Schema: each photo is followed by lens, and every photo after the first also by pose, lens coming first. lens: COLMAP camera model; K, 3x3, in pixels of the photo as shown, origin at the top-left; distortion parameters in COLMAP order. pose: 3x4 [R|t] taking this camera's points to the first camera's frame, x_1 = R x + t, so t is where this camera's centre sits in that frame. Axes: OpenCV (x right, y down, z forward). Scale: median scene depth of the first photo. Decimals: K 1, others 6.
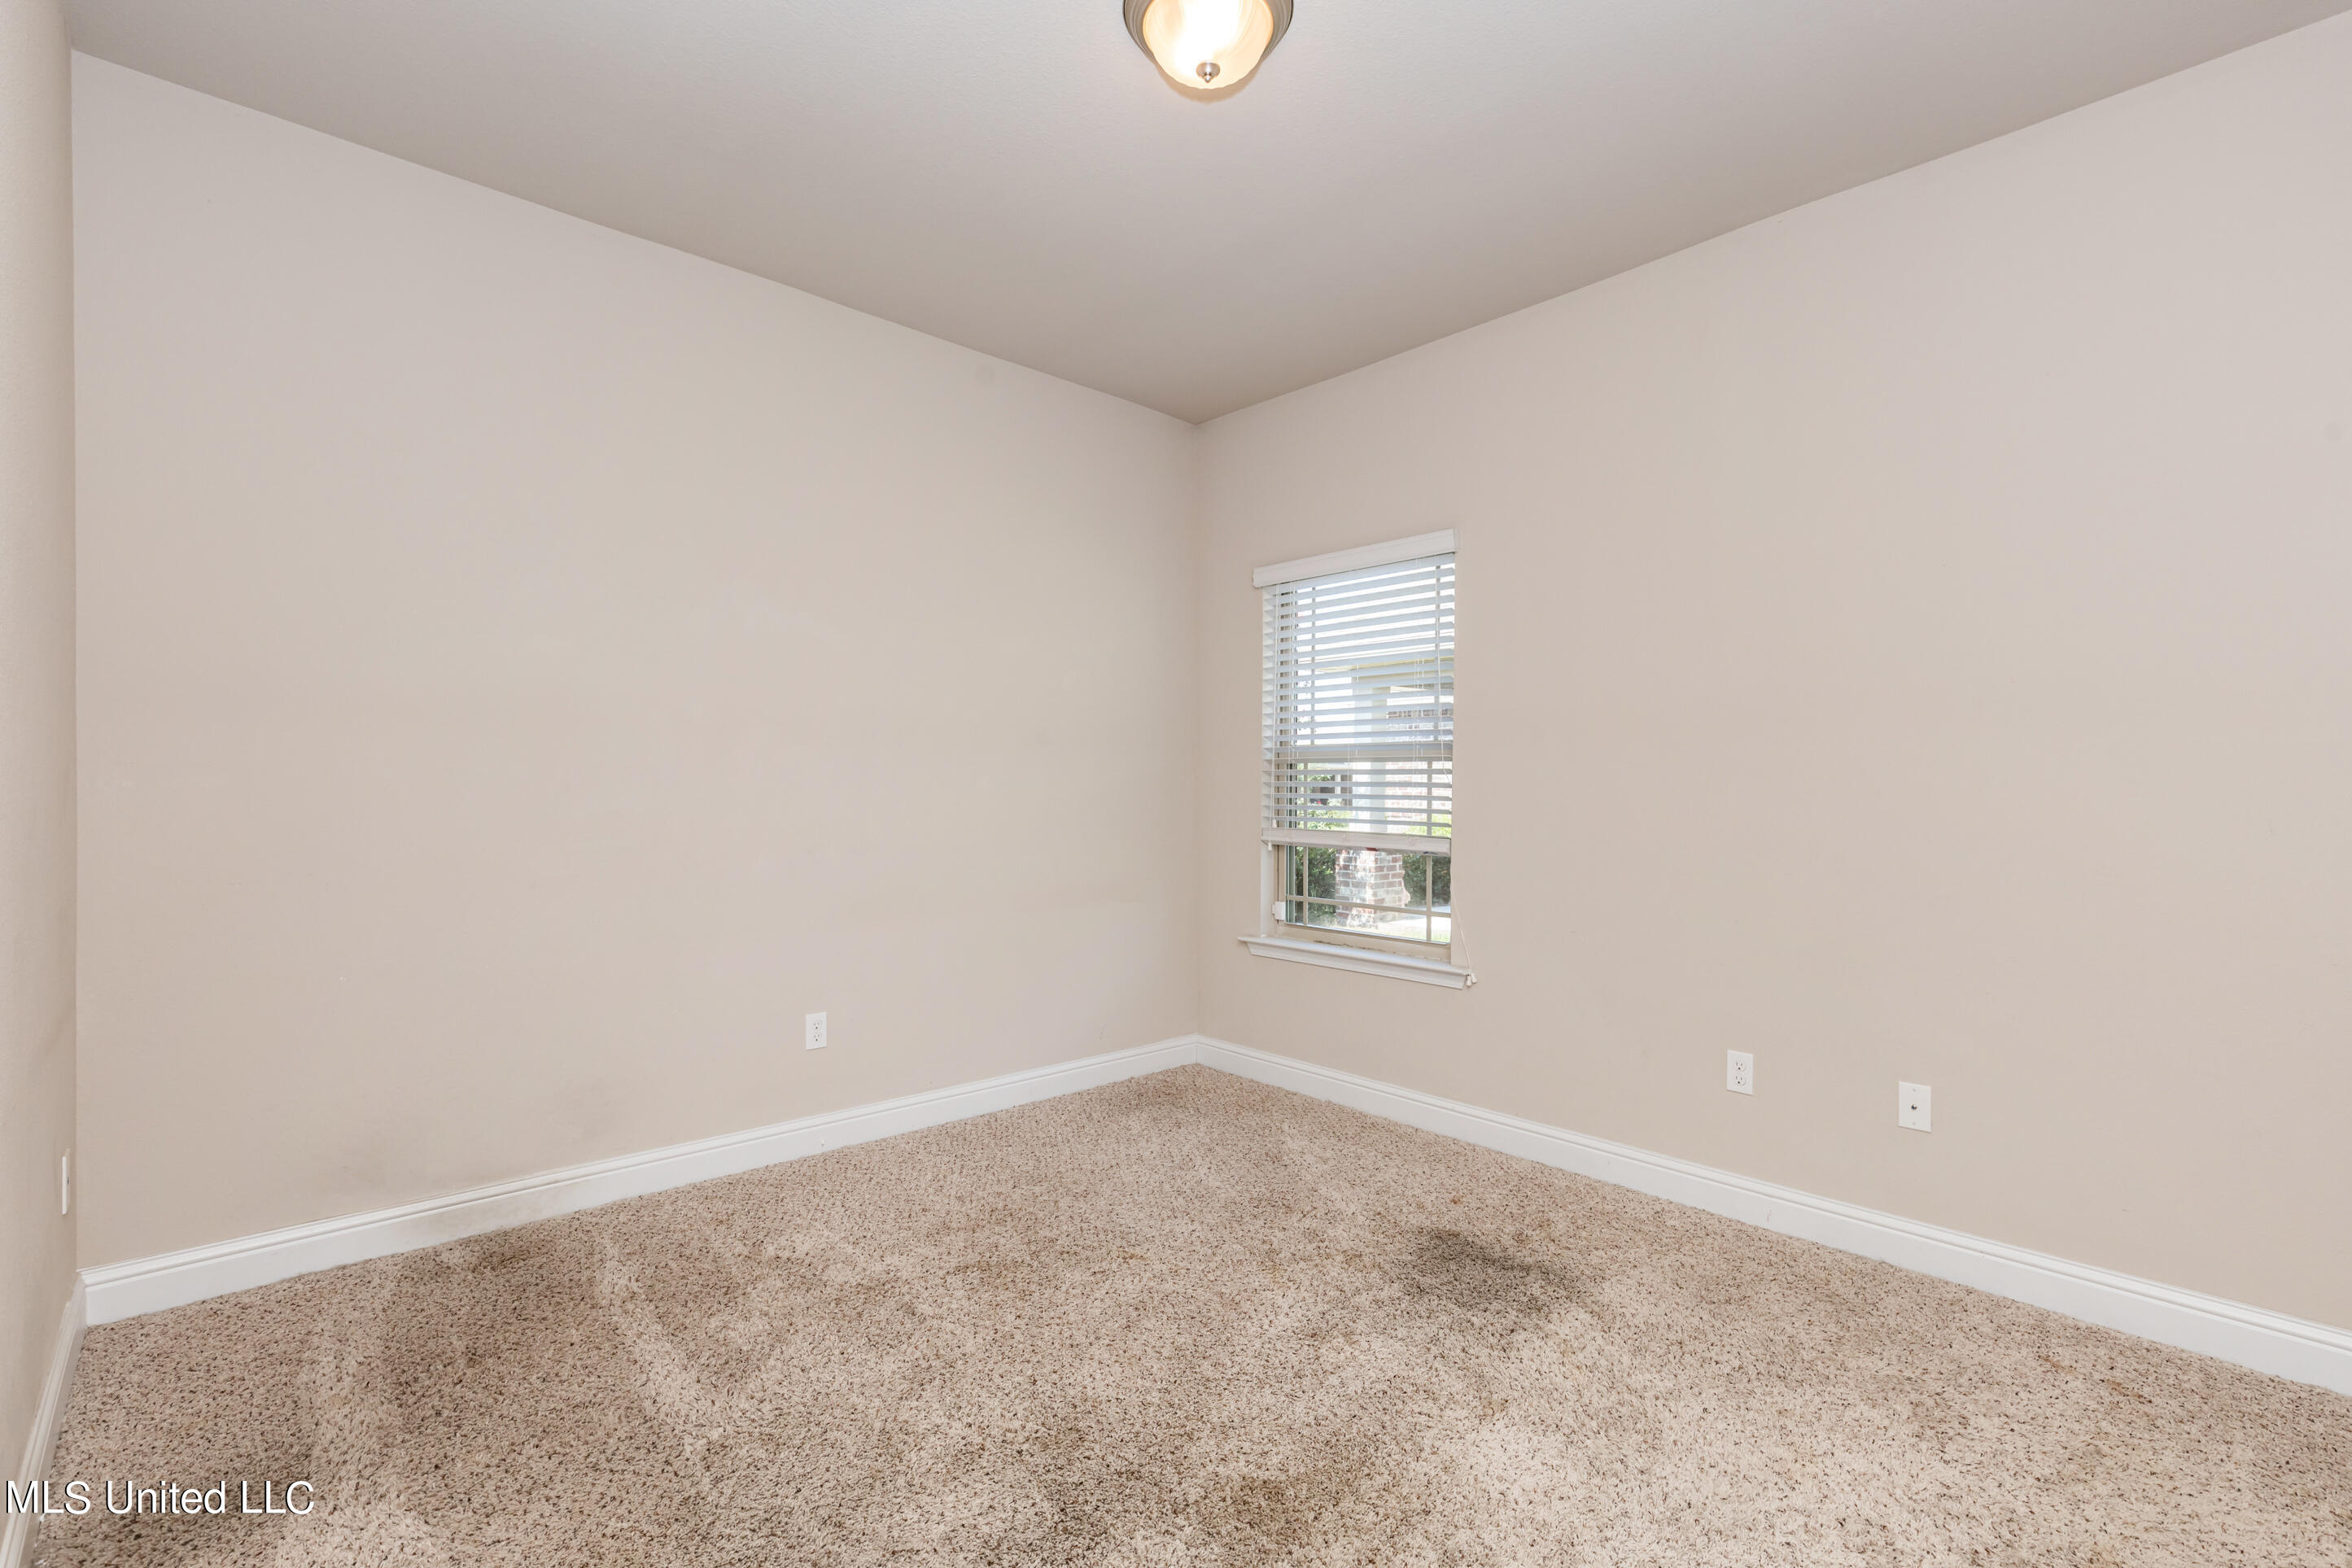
lens RADIAL K [[1081.4, 0, 1174.3], [0, 1081.4, 785.4], [0, 0, 1]] dist [0.010448, -0.002839]
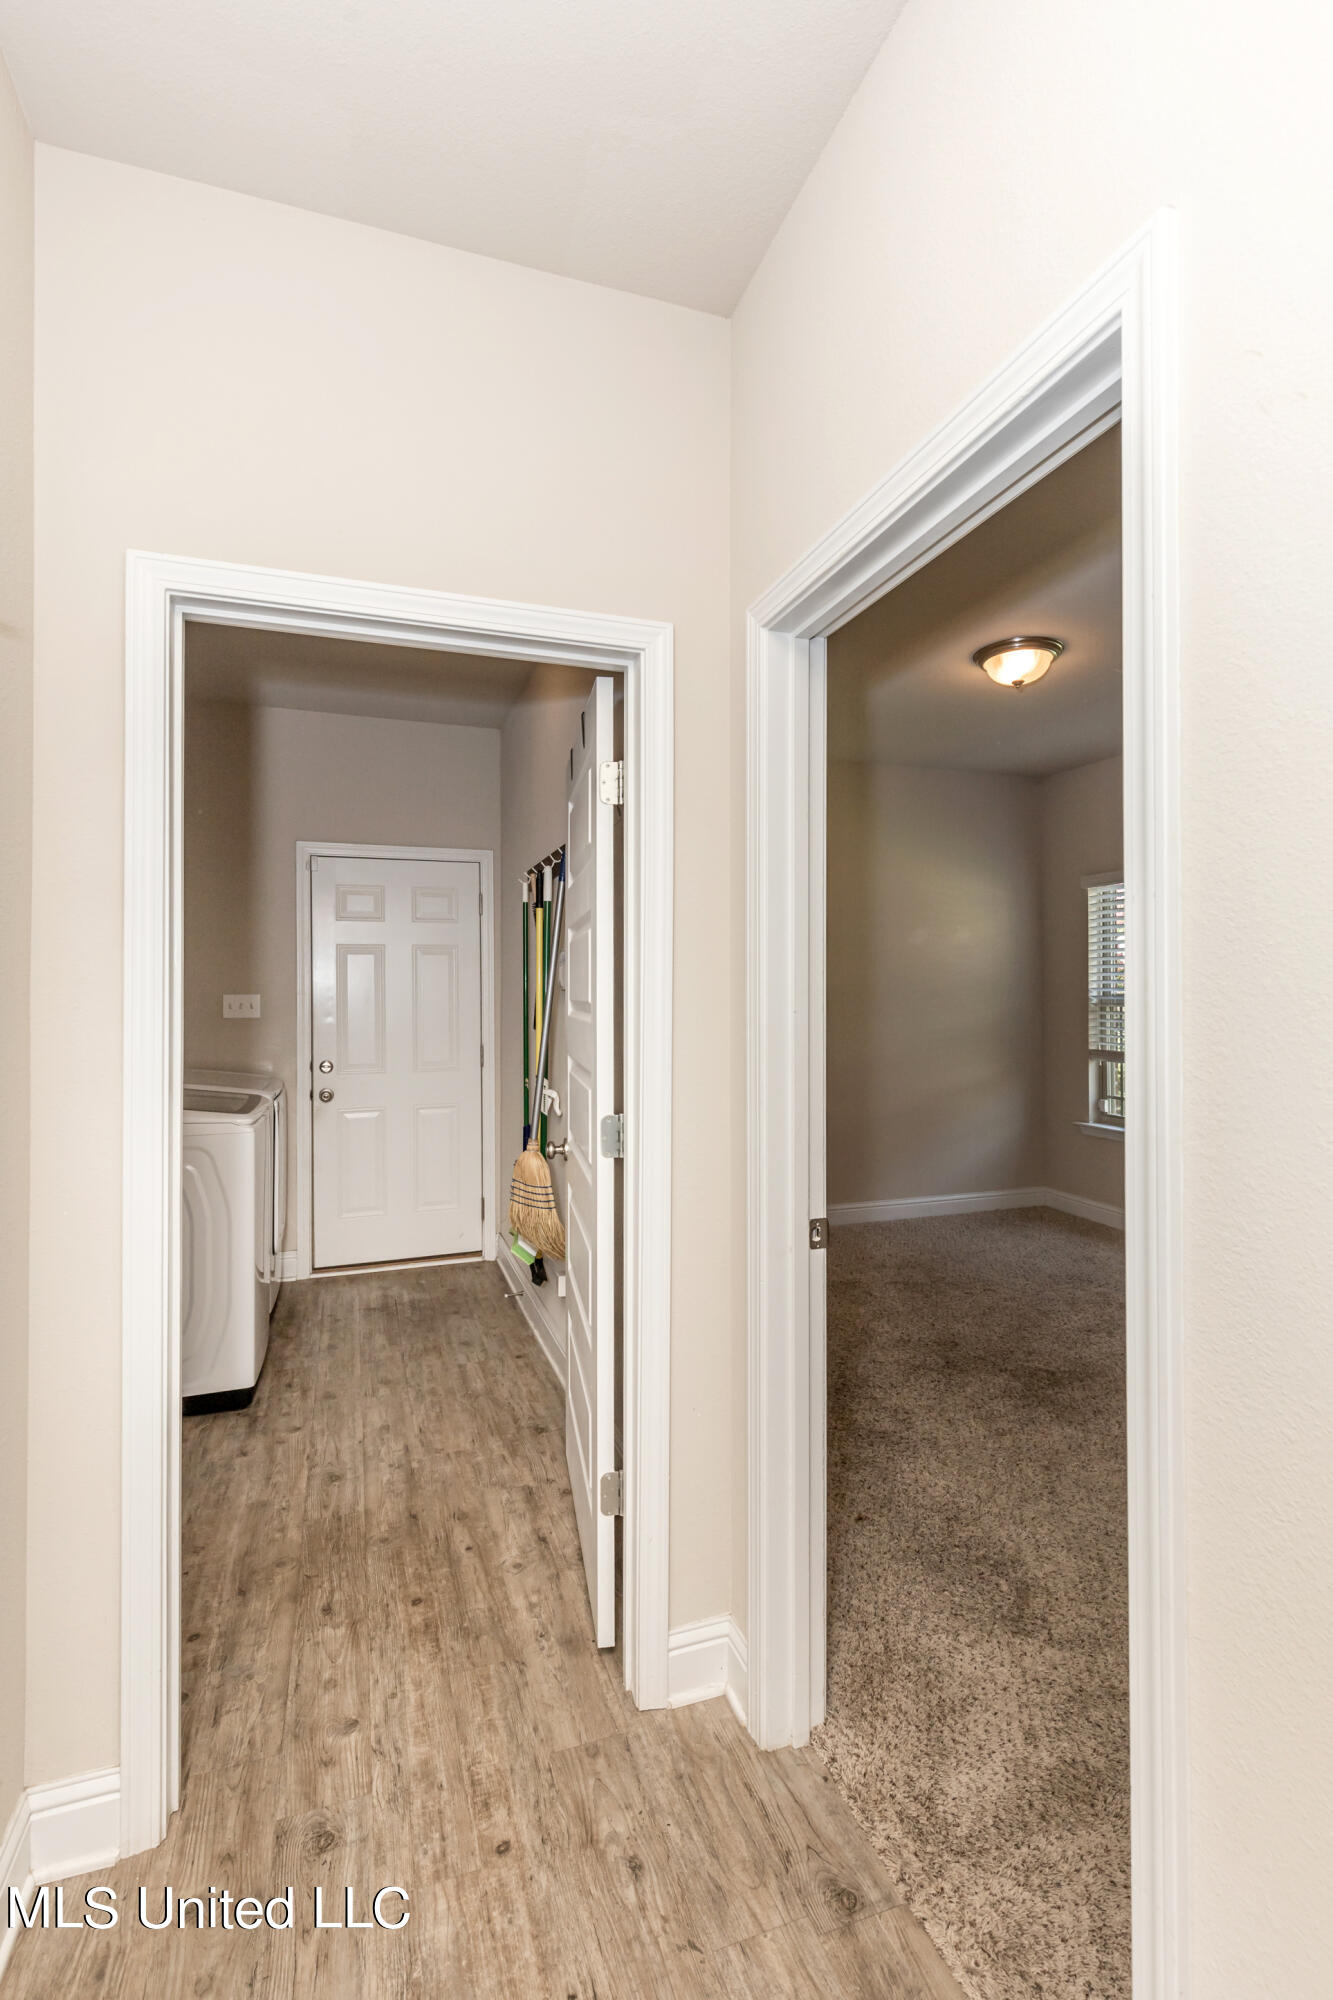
lens RADIAL K [[919.7, 0, 669.3], [0, 919.7, 995.0], [0, 0, 1]] dist [0.010448, -0.002839]
pose [[0.919736, -0.007385, -0.392468, 0.084766], [0.008339, 0.999965, 0.000725, -0.068948], [0.392449, -0.003940, 0.919765, -0.676862]]
